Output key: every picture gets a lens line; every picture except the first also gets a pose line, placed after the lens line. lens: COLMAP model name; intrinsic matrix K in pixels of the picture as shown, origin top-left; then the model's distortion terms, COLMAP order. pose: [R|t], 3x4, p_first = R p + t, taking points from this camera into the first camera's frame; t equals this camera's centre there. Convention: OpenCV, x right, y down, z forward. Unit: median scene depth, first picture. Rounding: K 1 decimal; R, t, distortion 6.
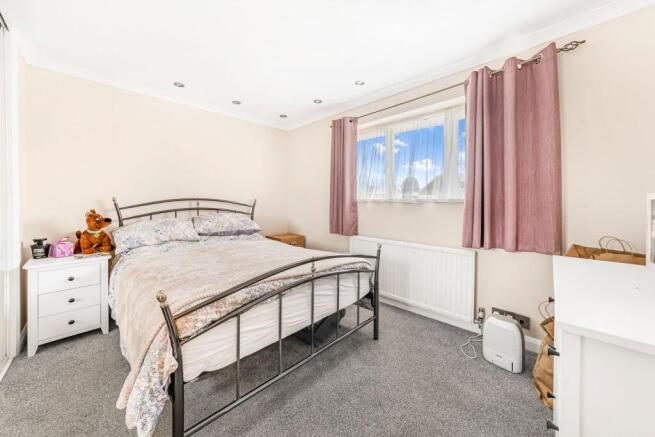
lens RADIAL K [[236.3, 0, 328.5], [0, 236.3, 204.5], [0, 0, 1]] dist [-0.006091, 0.000636]
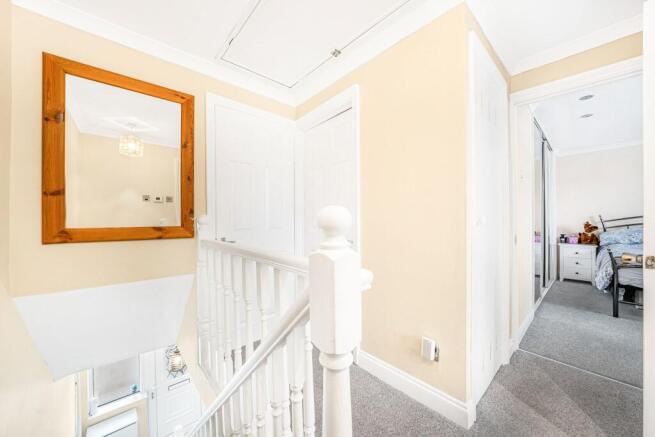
lens RADIAL K [[236.3, 0, 327.7], [0, 236.3, 219.1], [0, 0, 1]] dist [-0.006091, 0.000636]
pose [[-0.060807, -0.002804, -0.998146, 1.066652], [0.009306, 0.999951, -0.003376, -0.013760], [0.998106, -0.009494, -0.060778, -1.026568]]
